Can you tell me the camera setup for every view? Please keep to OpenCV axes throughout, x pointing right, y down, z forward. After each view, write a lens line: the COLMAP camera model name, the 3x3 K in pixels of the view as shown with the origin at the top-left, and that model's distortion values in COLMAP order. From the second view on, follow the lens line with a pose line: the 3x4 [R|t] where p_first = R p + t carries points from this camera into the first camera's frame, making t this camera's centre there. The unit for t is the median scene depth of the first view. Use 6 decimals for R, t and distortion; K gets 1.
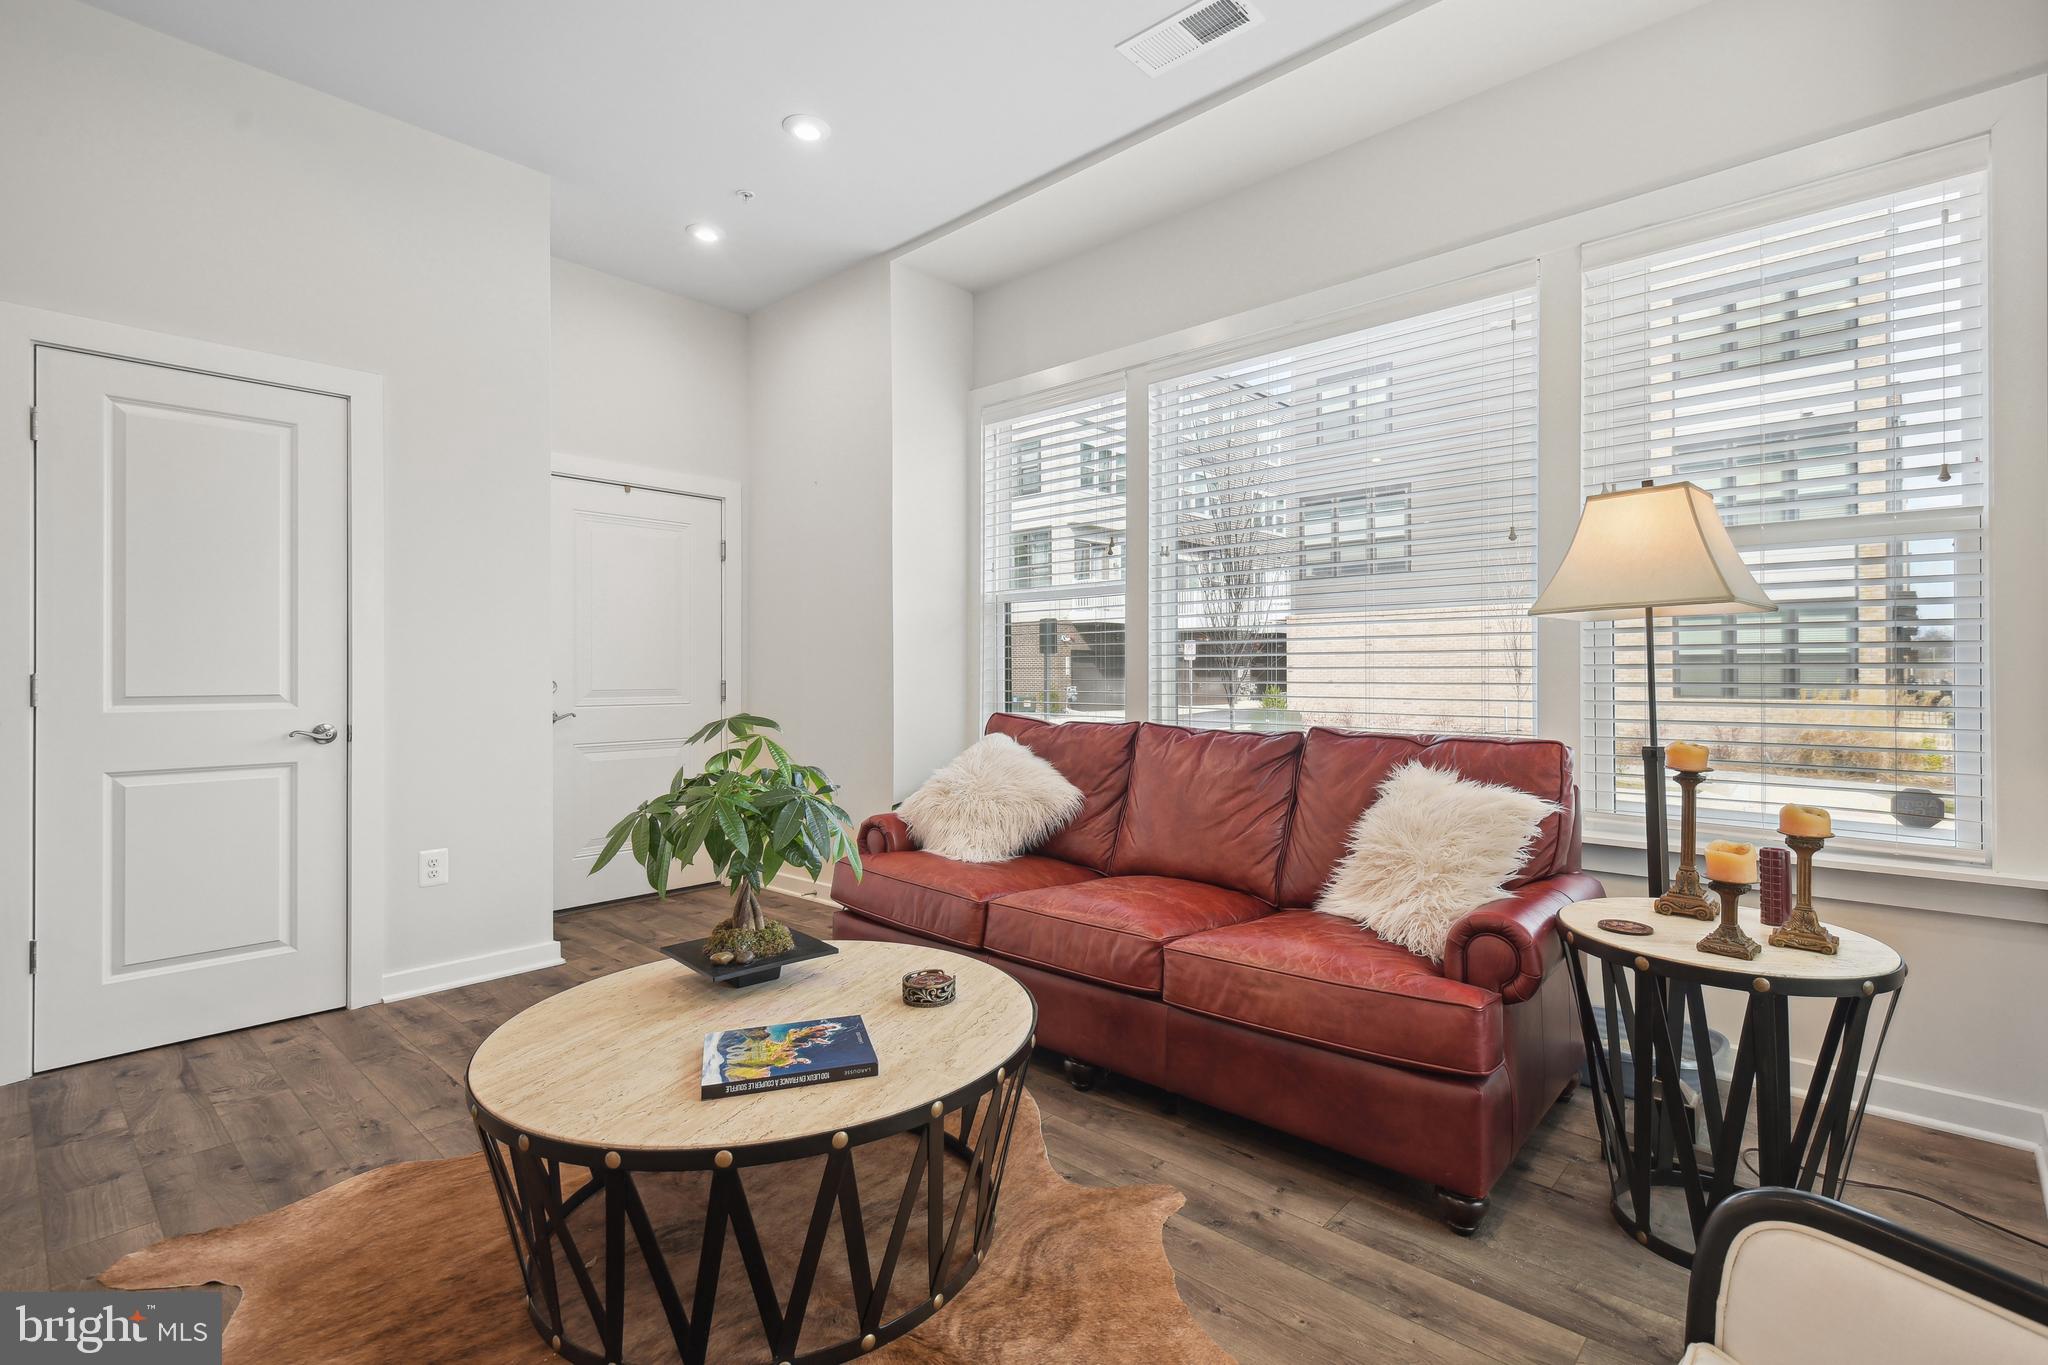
lens RADIAL K [[954.1, 0, 1041.0], [0, 954.1, 687.5], [0, 0, 1]] dist [0.023949, -0.010365]
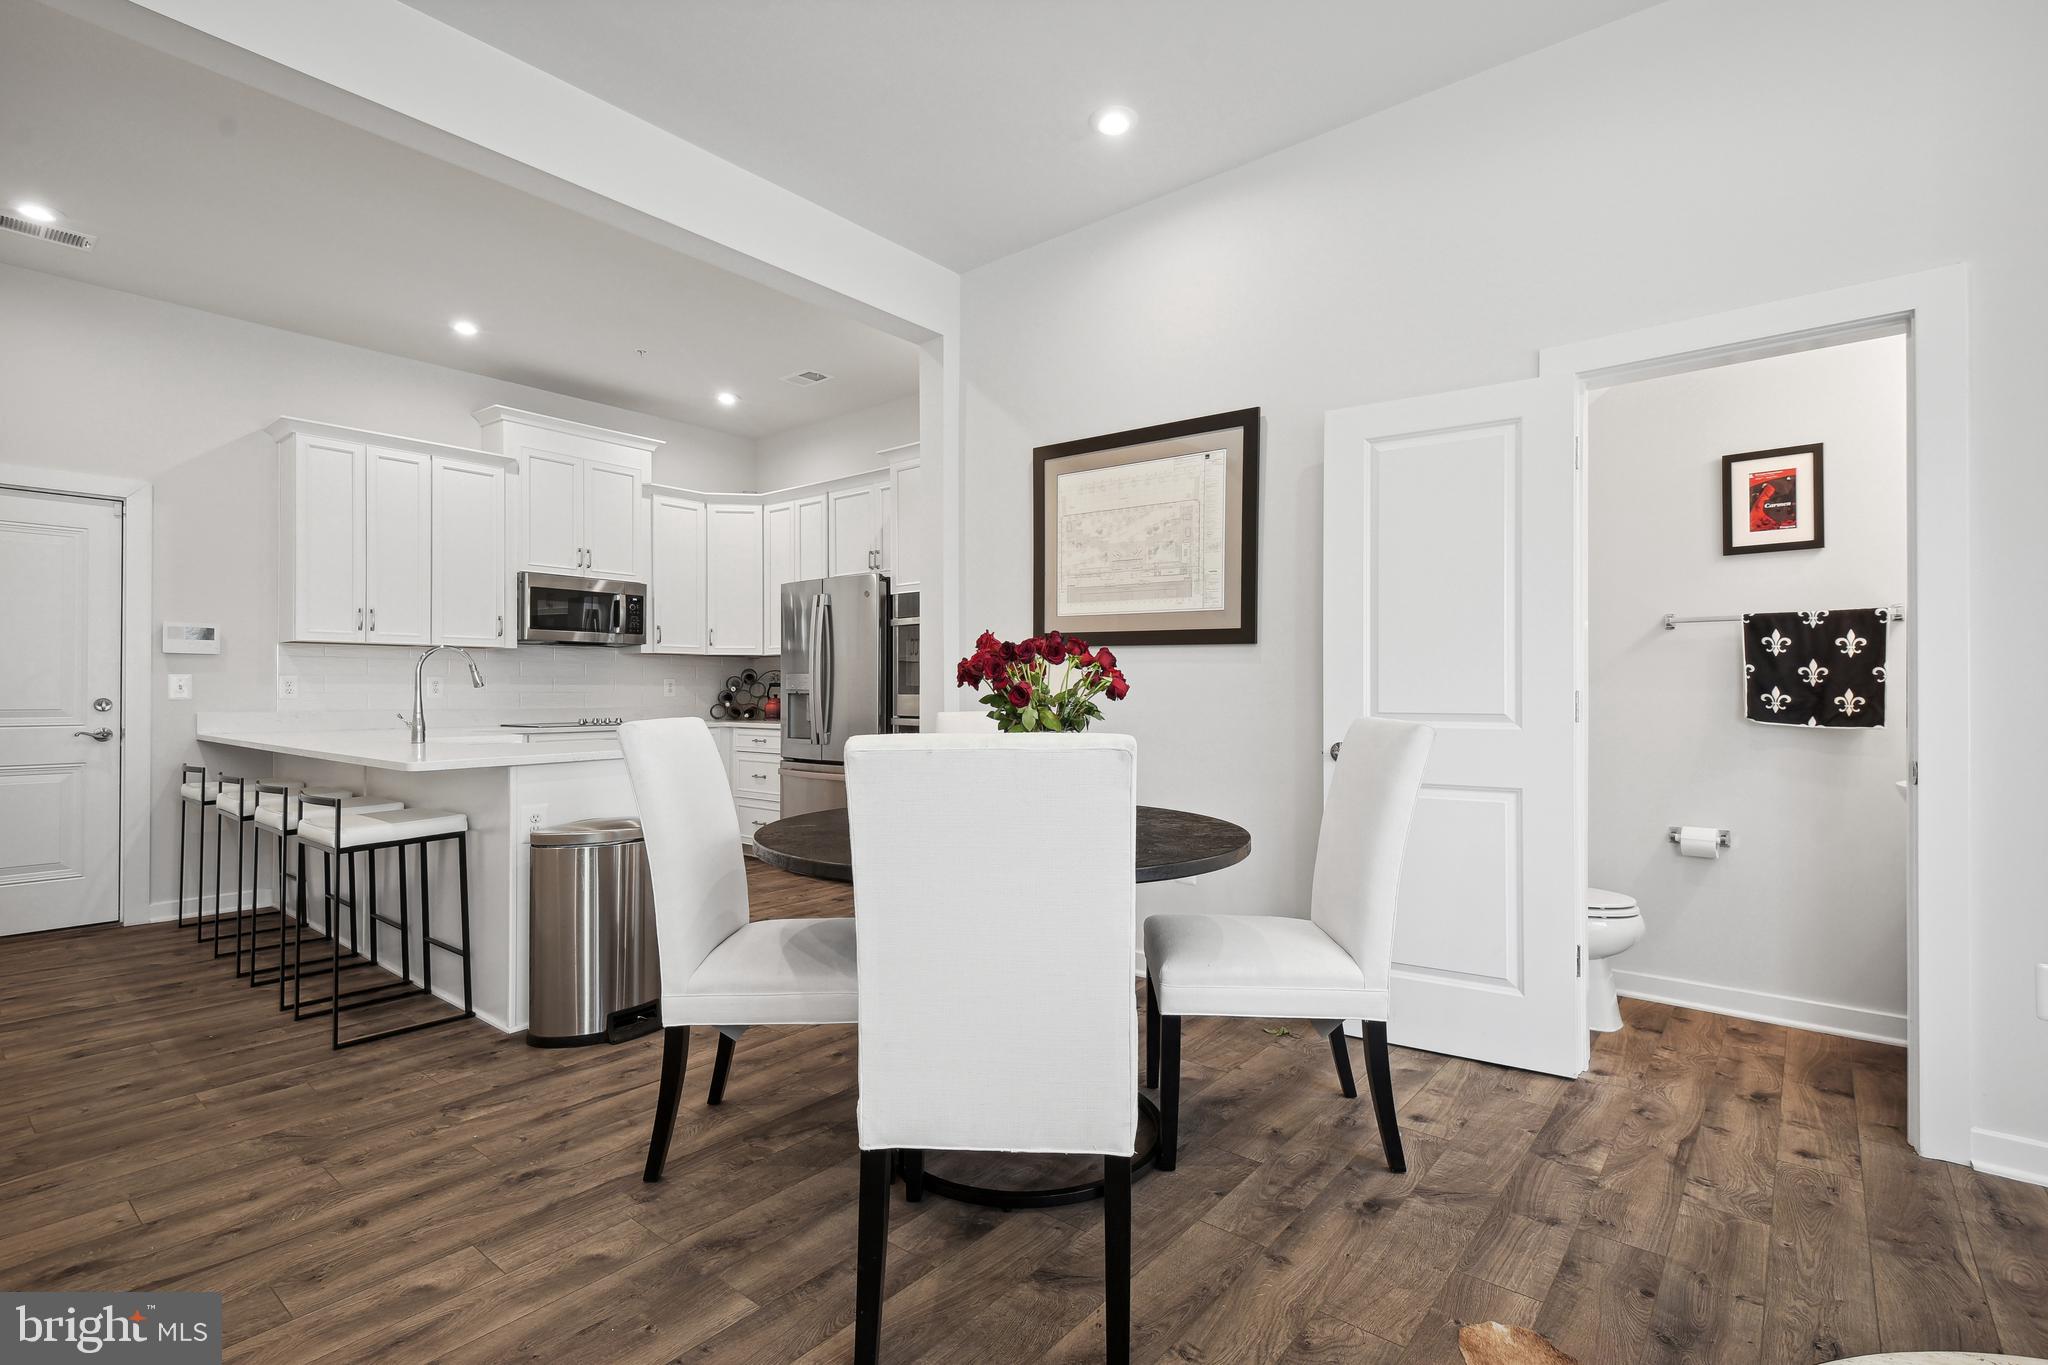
lens RADIAL K [[954.1, 0, 1041.0], [0, 954.1, 687.5], [0, 0, 1]] dist [0.023949, -0.010365]
pose [[0.053314, -0.002812, -0.998574, -0.046810], [-0.013373, 0.999904, -0.003530, -0.003995], [0.998488, 0.013542, 0.053272, 0.441839]]
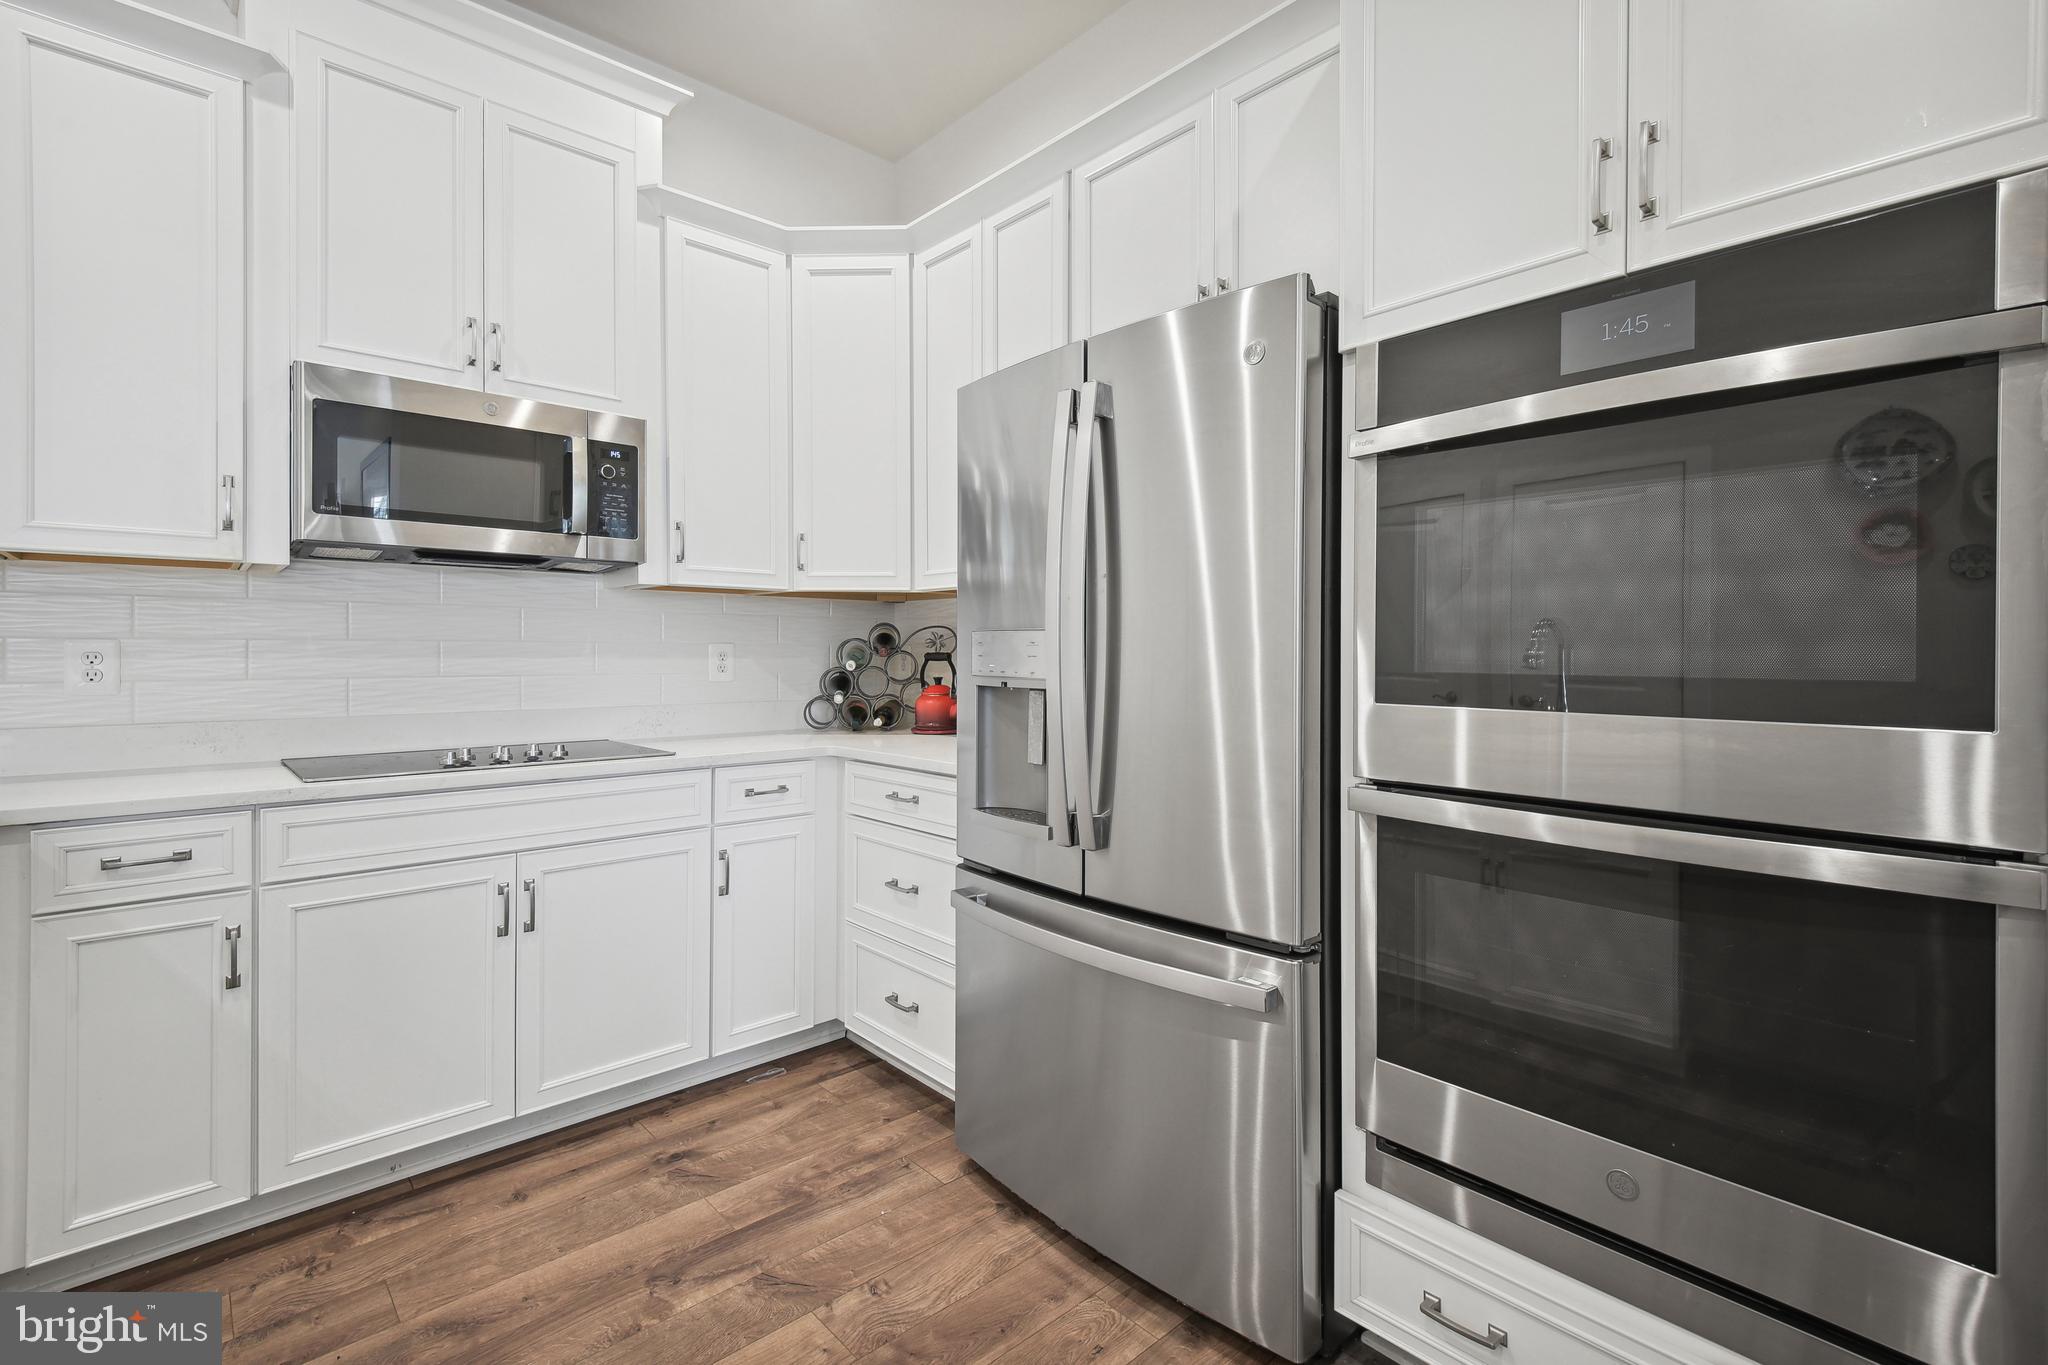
lens RADIAL K [[934.6, 0, 1035.5], [0, 934.6, 652.2], [0, 0, 1]] dist [0.046357, -0.024170]
pose [[-0.098890, 0.000537, -0.995098, -1.778276], [-0.015338, 0.999880, 0.002064, -0.023547], [0.994980, 0.015467, -0.098870, 0.037663]]
